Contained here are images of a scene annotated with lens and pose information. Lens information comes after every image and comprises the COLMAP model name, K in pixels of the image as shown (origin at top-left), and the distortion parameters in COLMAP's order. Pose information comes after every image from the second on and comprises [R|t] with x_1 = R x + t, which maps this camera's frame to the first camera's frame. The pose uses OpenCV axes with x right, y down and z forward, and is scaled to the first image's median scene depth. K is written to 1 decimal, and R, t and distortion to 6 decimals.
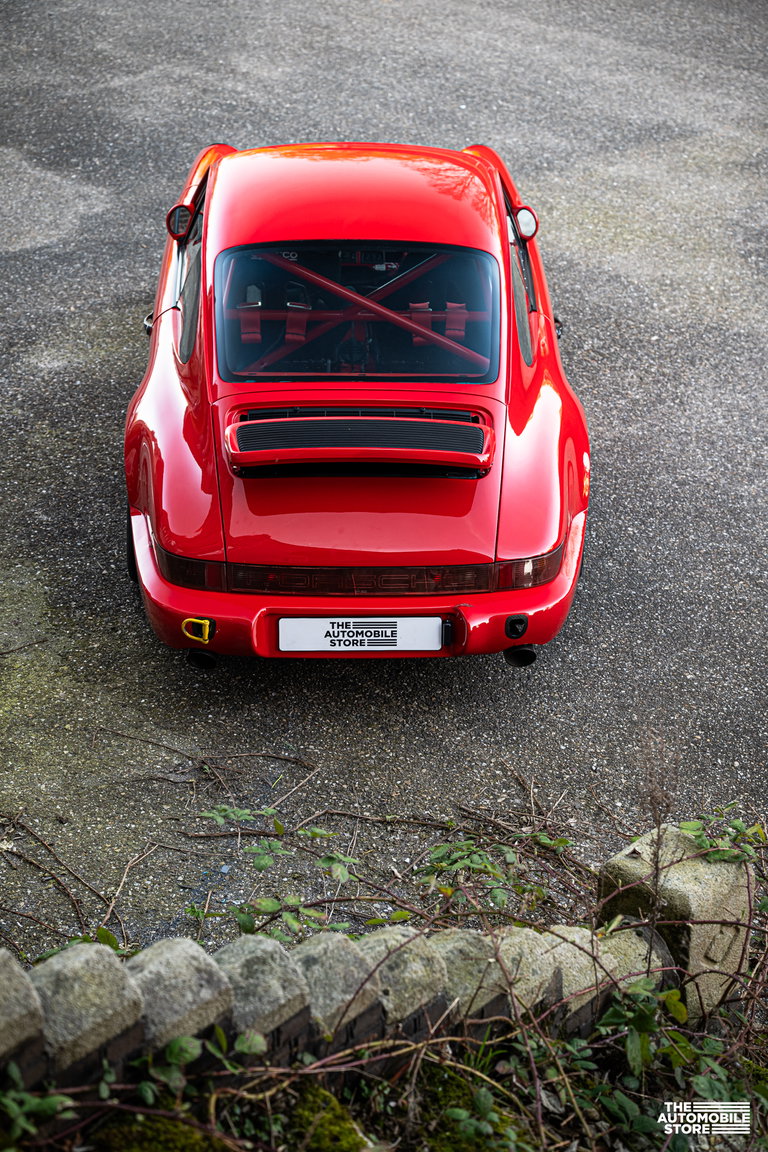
lens RADIAL K [[1909.3, 0, 384.0], [0, 1909.3, 576.0], [0, 0, 1]] dist [0.253995, 0.953436]
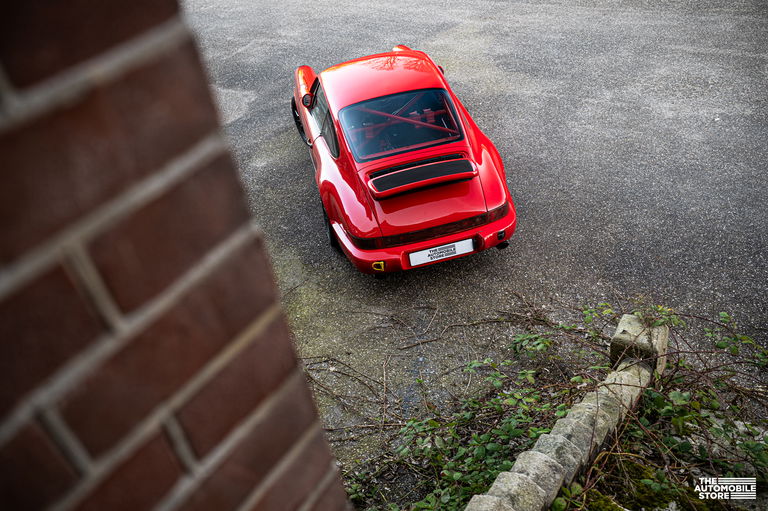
lens RADIAL K [[649.9, 0, 384.0], [0, 649.9, 255.5], [0, 0, 1]] dist [-0.019796, -0.002812]
pose [[0.970945, -0.230220, 0.065306, -0.137003], [0.221932, 0.968361, 0.114116, -0.076487], [-0.089512, -0.096307, 0.991319, 0.161231]]
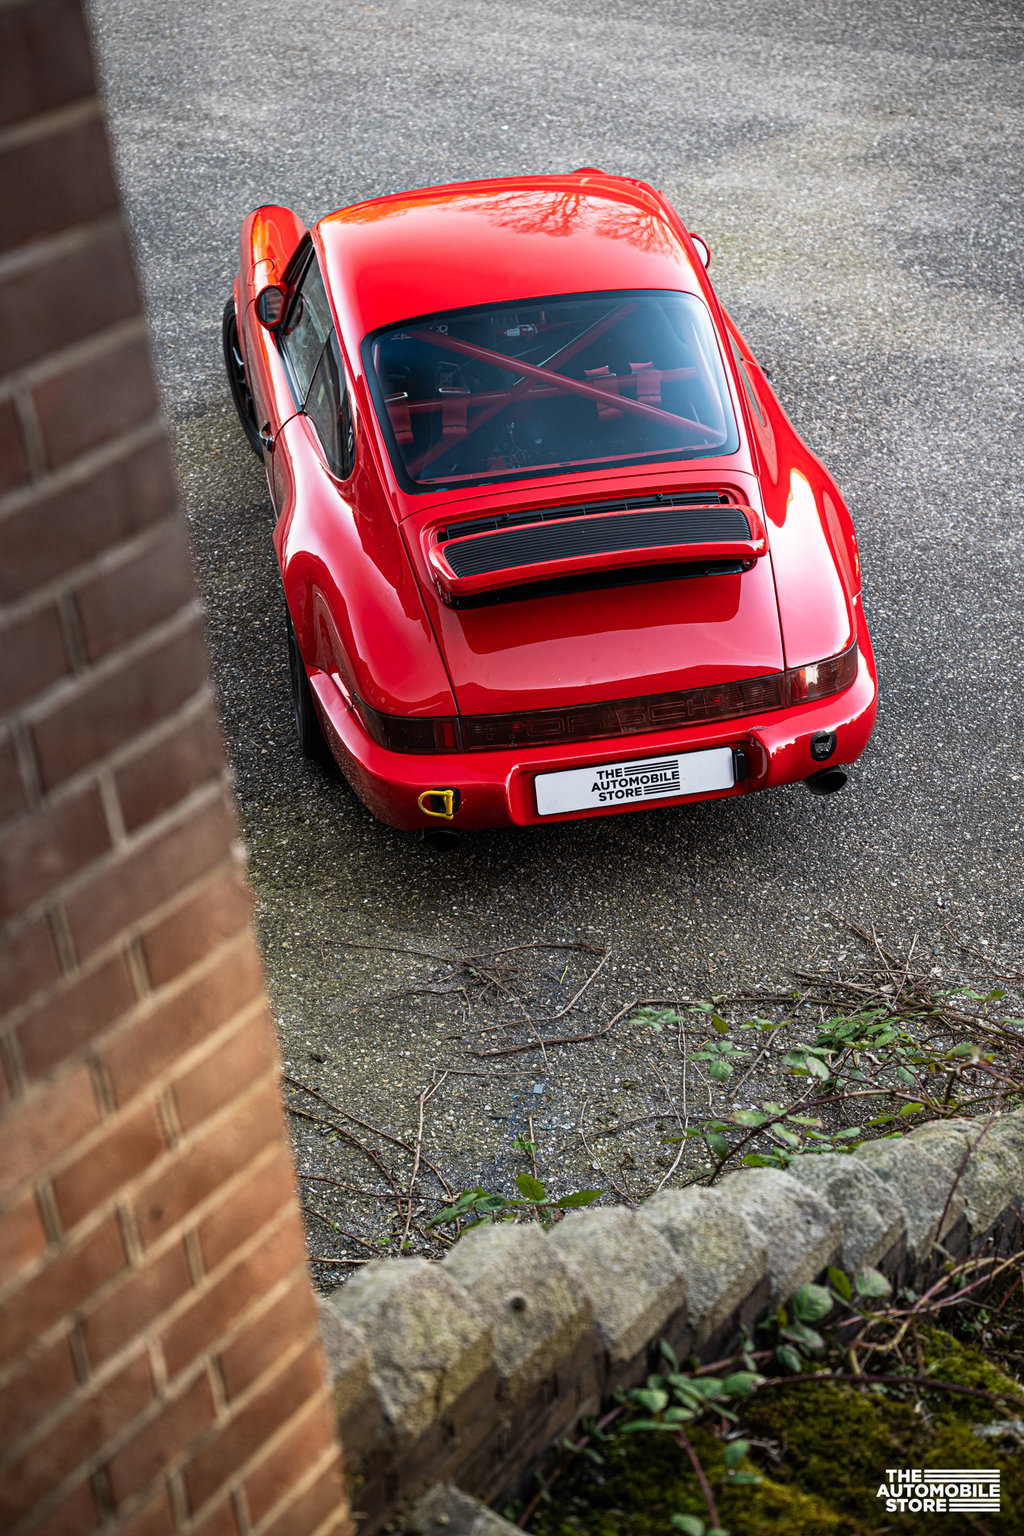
lens RADIAL K [[2331.2, 0, 512.0], [0, 2331.2, 768.0], [0, 0, 1]] dist [0.197000, 0.819818]
pose [[0.987550, -0.138127, 0.075267, -0.133219], [0.136280, 0.990241, 0.029164, -0.010794], [-0.078561, -0.018543, 0.996737, 0.017446]]
